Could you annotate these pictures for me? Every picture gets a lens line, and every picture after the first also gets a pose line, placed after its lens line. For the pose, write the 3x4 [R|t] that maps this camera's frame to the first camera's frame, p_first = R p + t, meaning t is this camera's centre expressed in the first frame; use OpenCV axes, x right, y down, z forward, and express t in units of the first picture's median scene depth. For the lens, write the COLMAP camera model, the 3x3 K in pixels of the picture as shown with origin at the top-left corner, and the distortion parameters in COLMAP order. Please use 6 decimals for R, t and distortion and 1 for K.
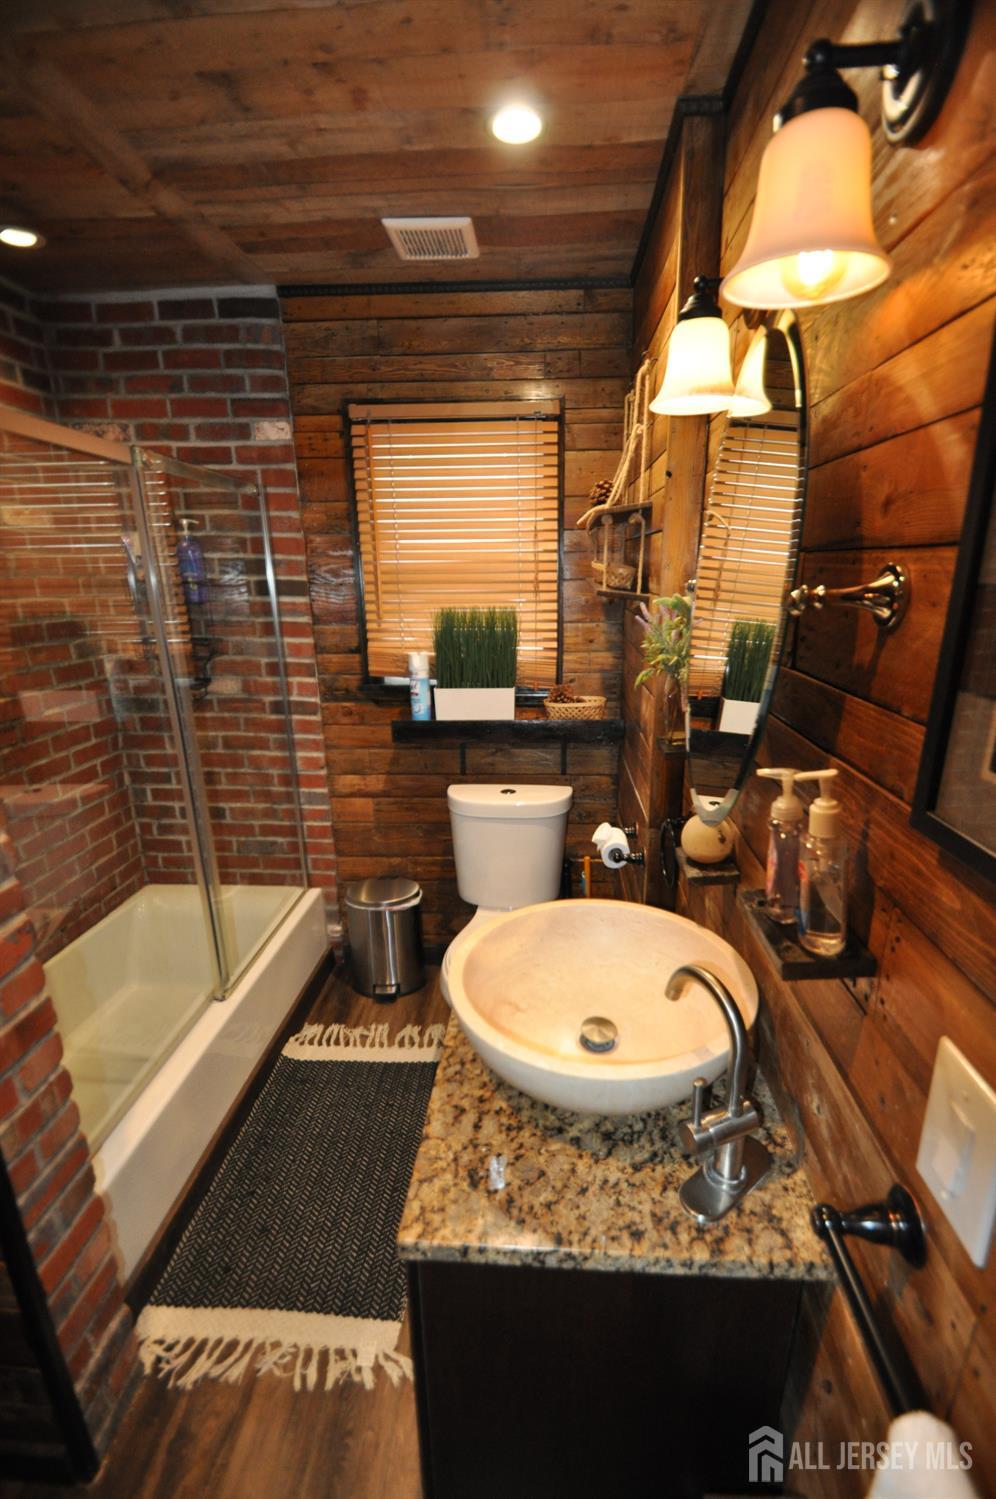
lens RADIAL K [[660.2, 0, 515.7], [0, 660.2, 772.6], [0, 0, 1]] dist [0.015551, -0.016339]
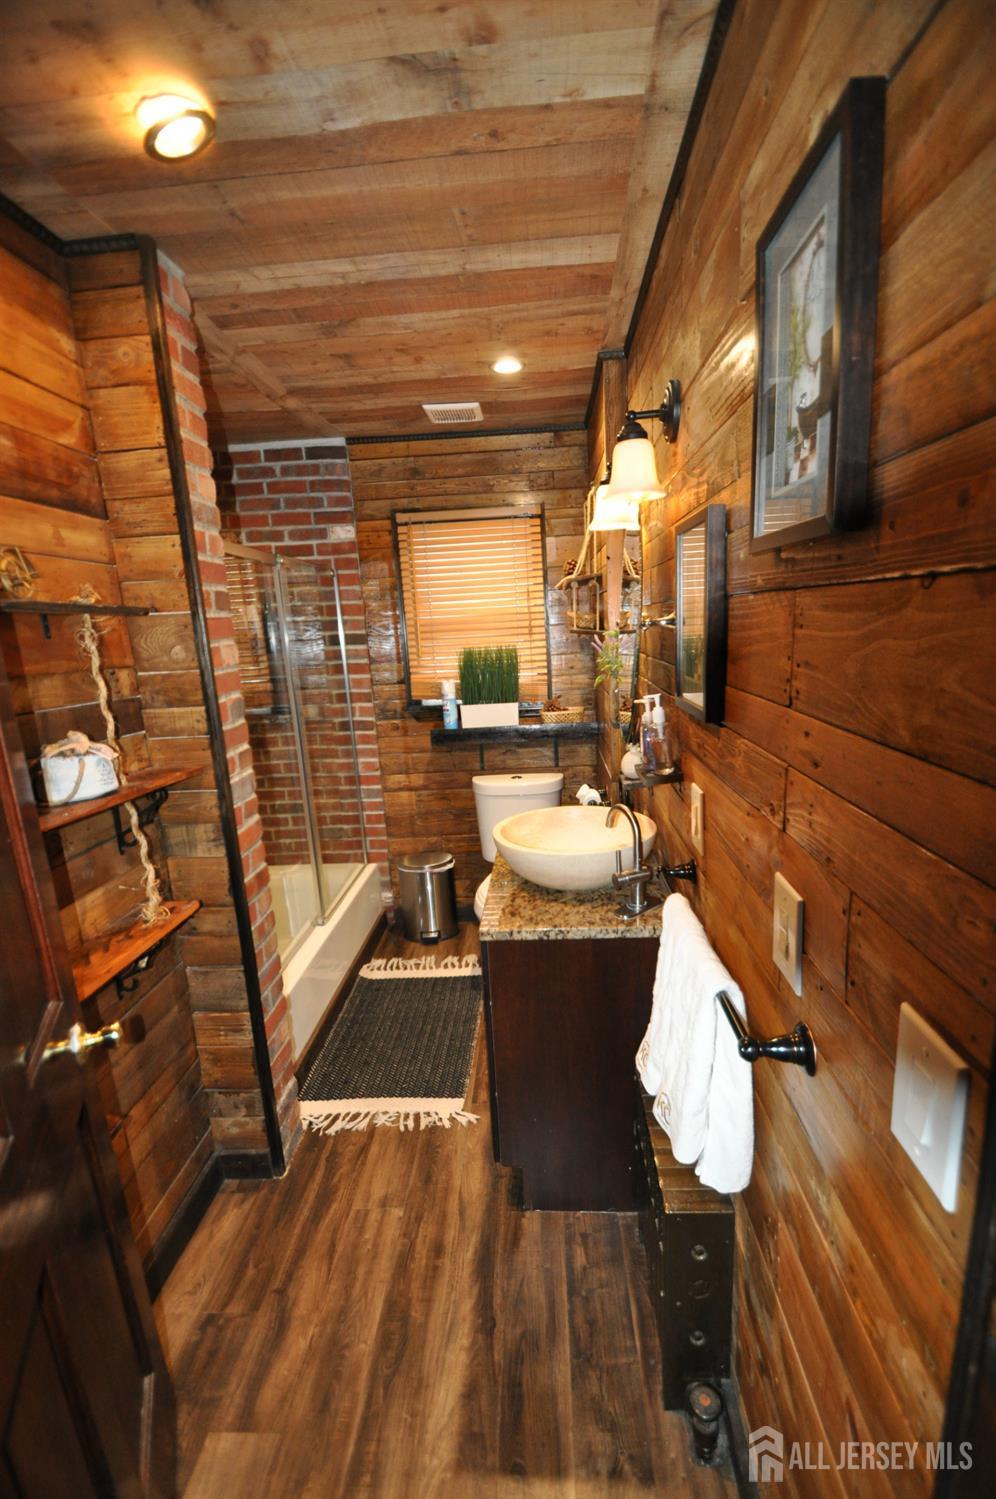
lens RADIAL K [[660.2, 0, 513.6], [0, 660.2, 771.5], [0, 0, 1]] dist [0.015551, -0.016339]
pose [[0.999077, -0.042883, -0.002546, -0.014648], [0.042572, 0.996275, -0.074987, 0.128903], [0.005752, 0.074810, 0.997181, -0.403127]]
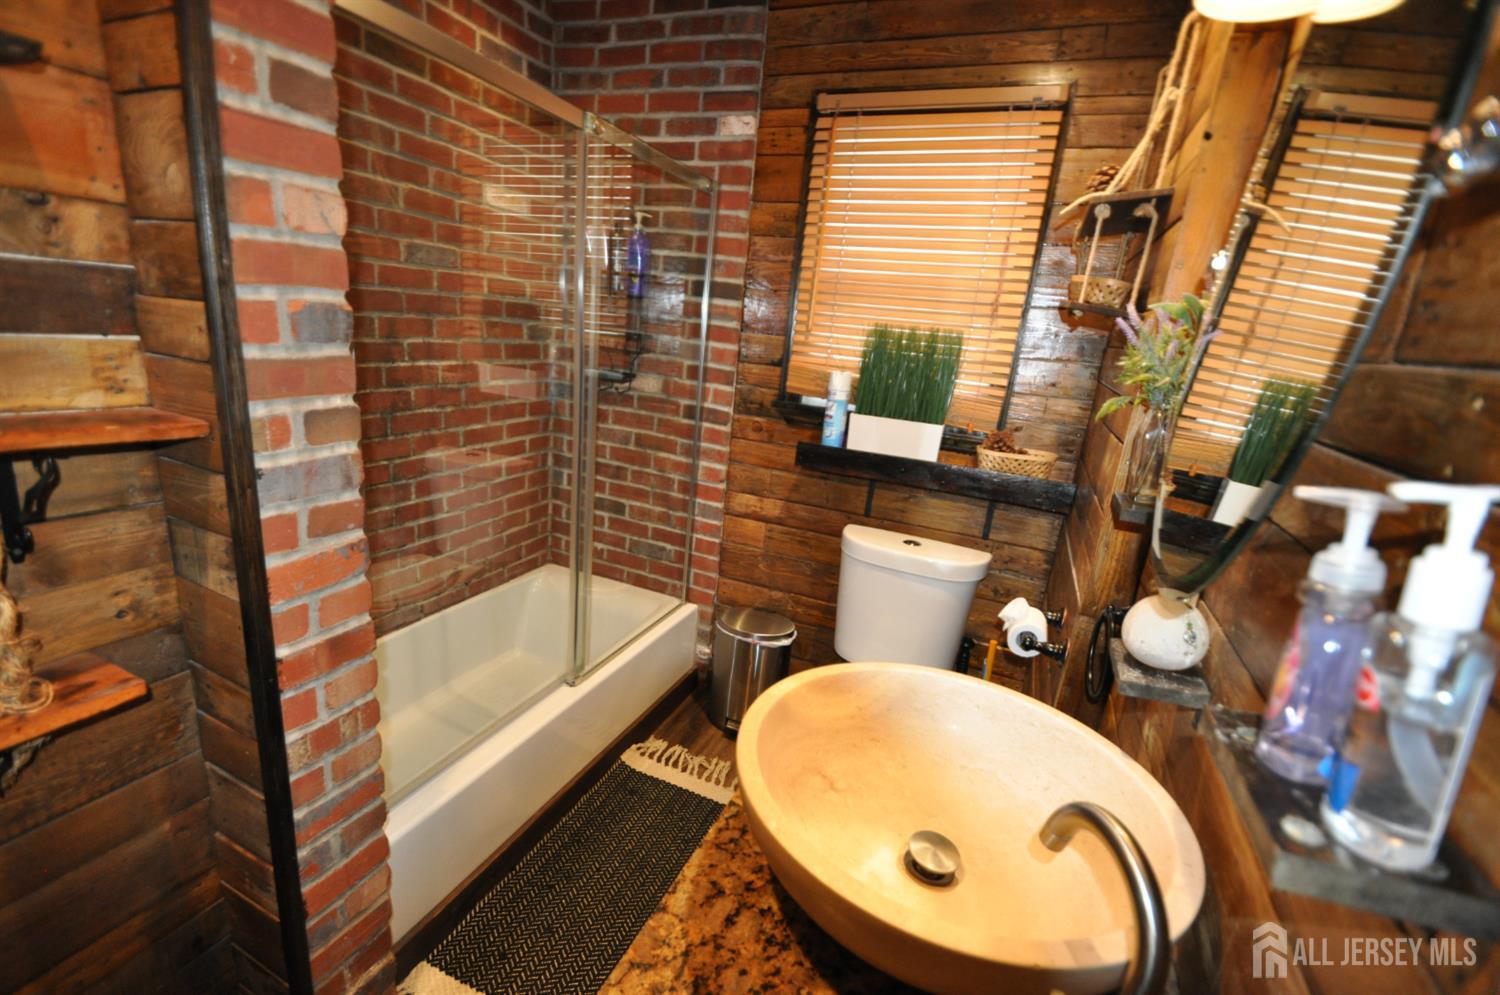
lens RADIAL K [[660.7, 0, 724.3], [0, 660.7, 516.6], [0, 0, 1]] dist [0.015551, -0.016339]
pose [[0.926640, 0.191758, -0.323370, 0.037085], [-0.197972, 0.980109, 0.013901, 0.033902], [0.319603, 0.051137, 0.946171, 0.113172]]
